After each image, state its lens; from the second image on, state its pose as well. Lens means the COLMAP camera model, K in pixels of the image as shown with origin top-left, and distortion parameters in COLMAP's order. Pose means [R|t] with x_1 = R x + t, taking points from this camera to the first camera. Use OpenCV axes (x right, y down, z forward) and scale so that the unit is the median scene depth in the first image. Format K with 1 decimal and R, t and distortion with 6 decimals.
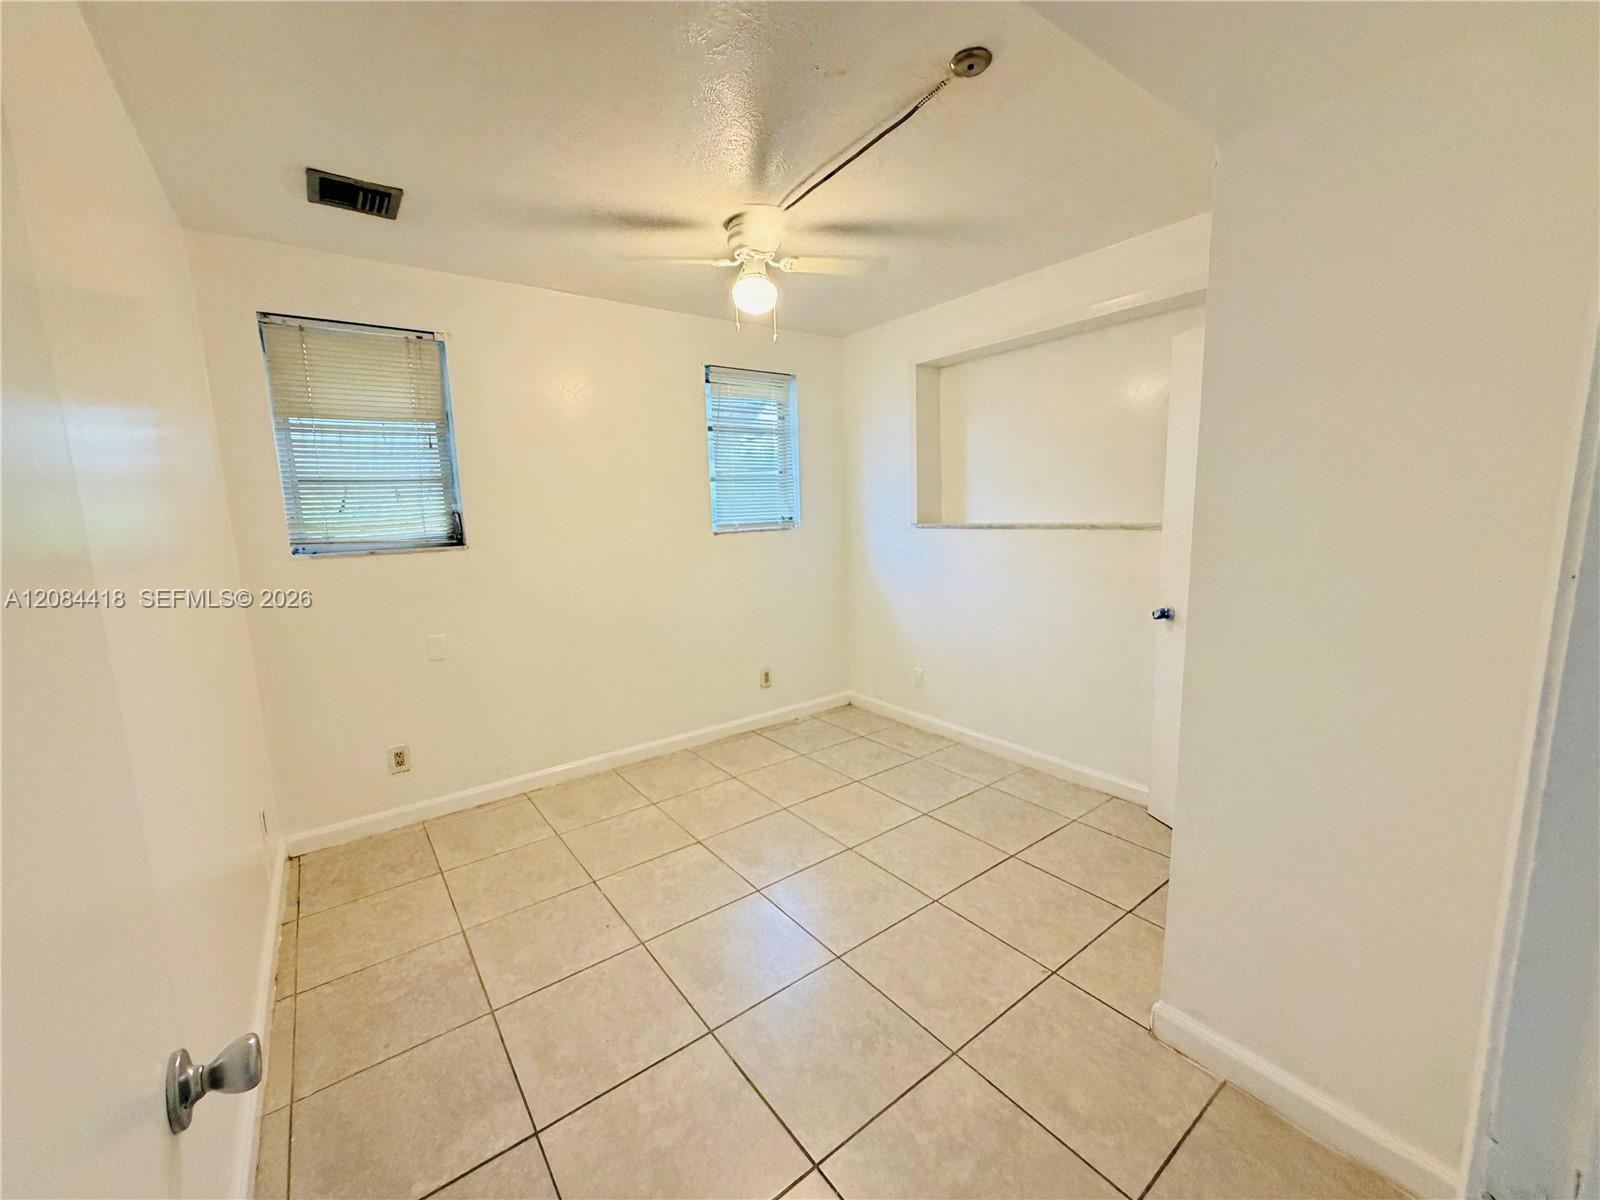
lens RADIAL K [[636.4, 0, 801.7], [0, 636.4, 597.5], [0, 0, 1]] dist [0.008668, 0.000027]
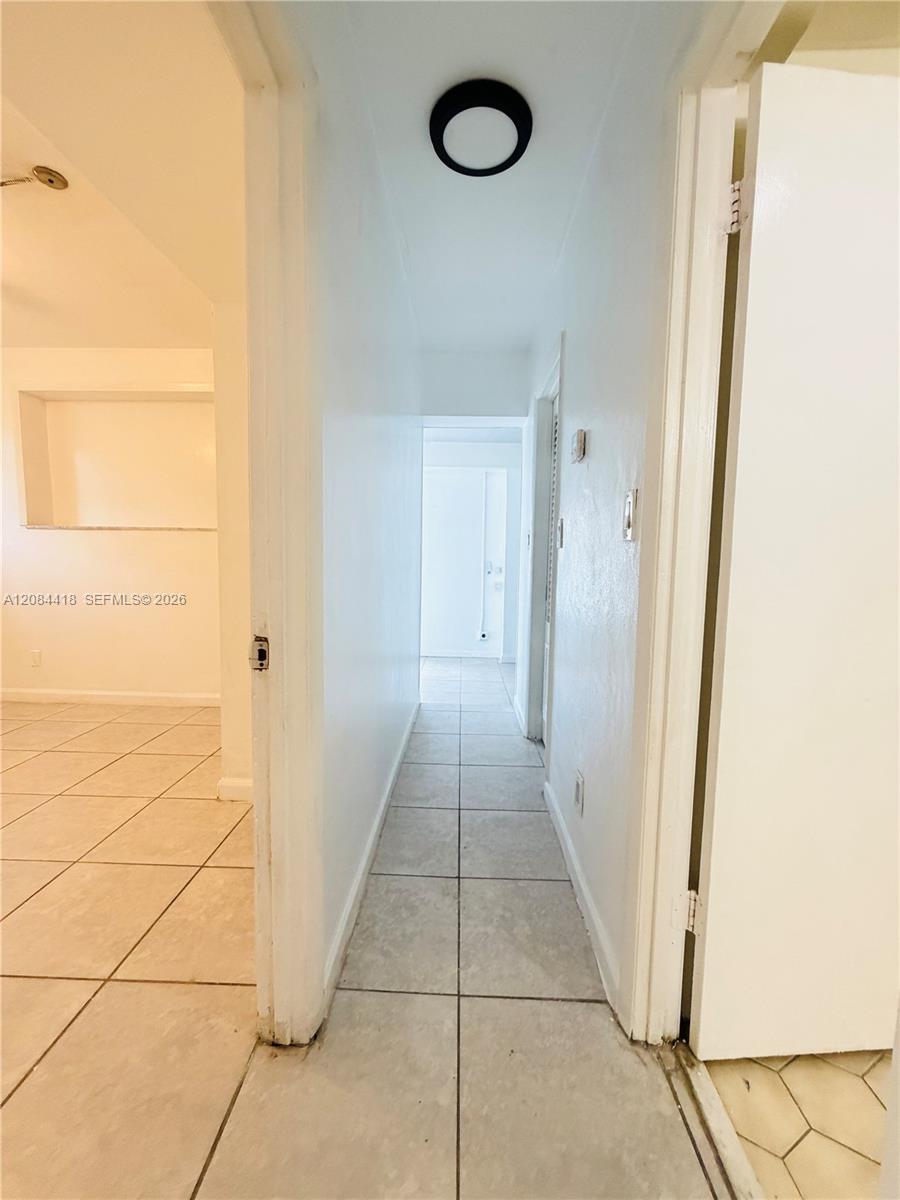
lens RADIAL K [[477.3, 0, 445.0], [0, 477.3, 597.5], [0, 0, 1]] dist [0.008668, 0.000027]
pose [[0.631958, -0.024687, 0.774609, -0.024940], [0.078133, 0.996430, -0.031988, 0.118274], [-0.771054, 0.080738, 0.631631, -0.163761]]
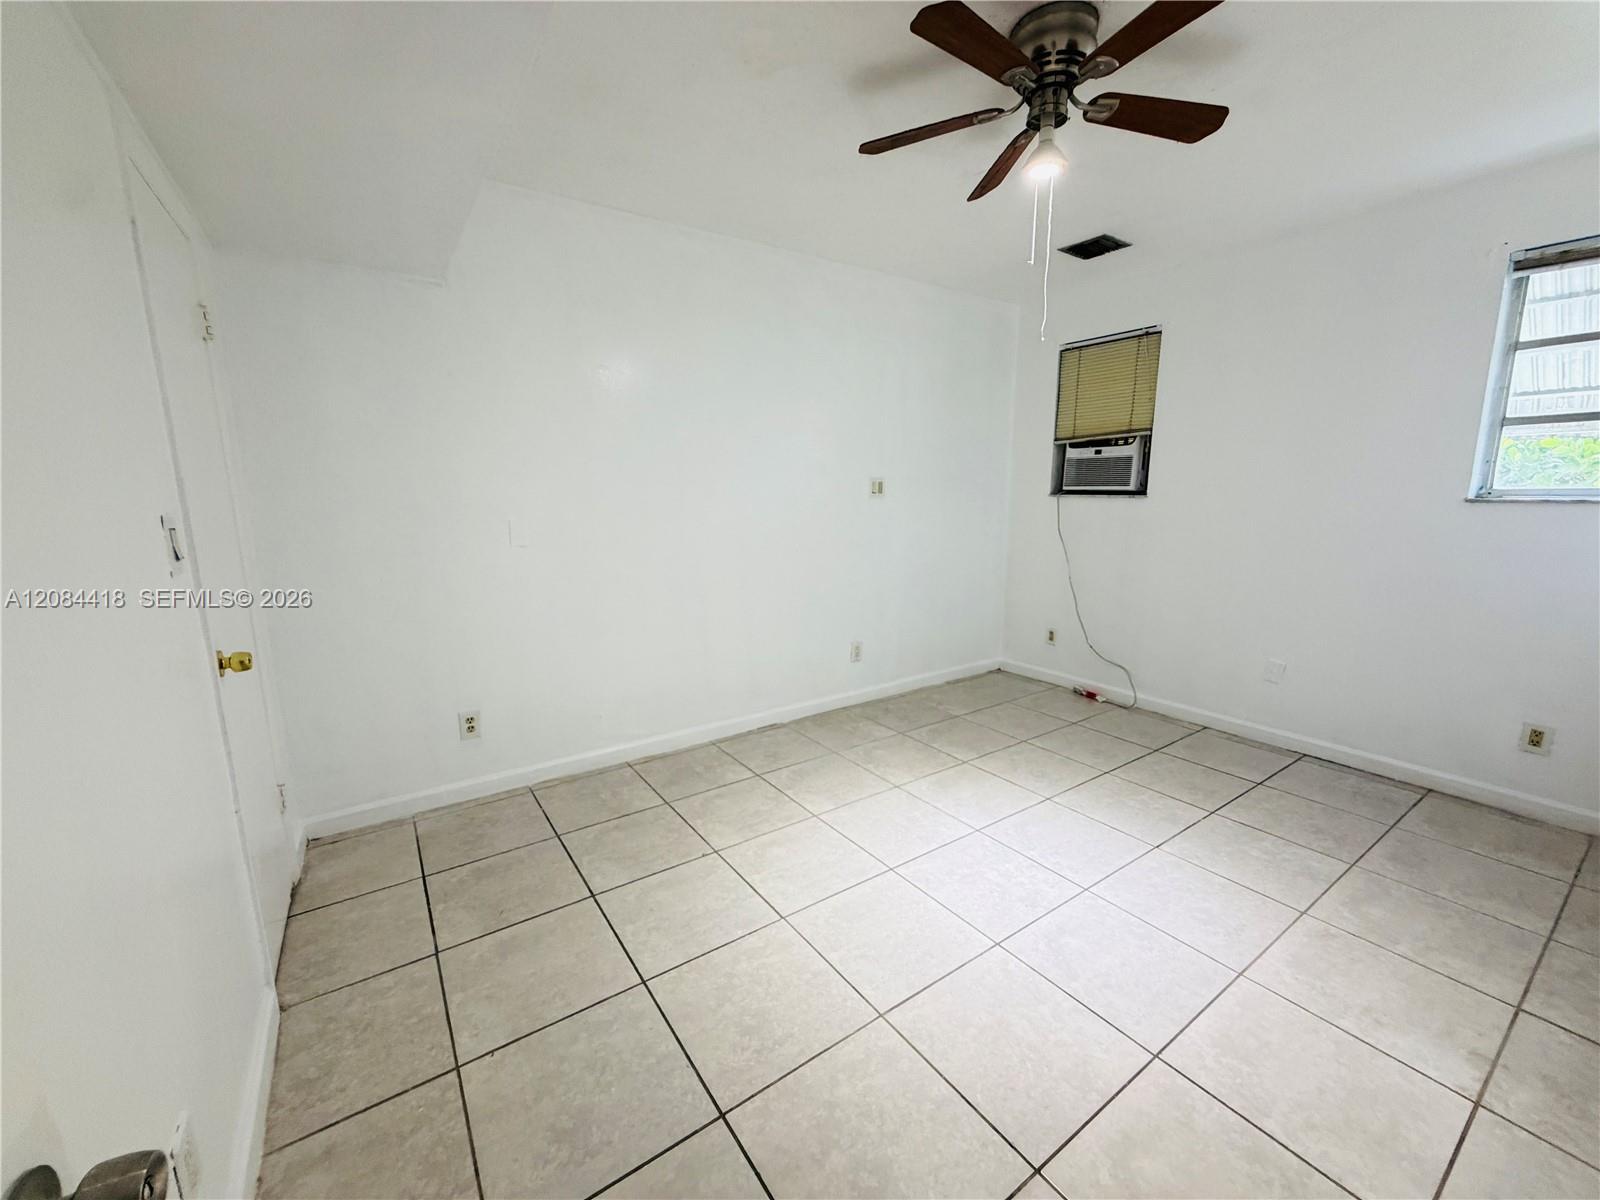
lens RADIAL K [[636.4, 0, 800.1], [0, 636.4, 597.1], [0, 0, 1]] dist [0.008668, 0.000027]
pose [[-0.059911, 0.193692, -0.979231, 1.846754], [-0.139450, 0.969750, 0.200349, -0.362184], [0.988415, 0.148557, -0.031088, 1.127165]]
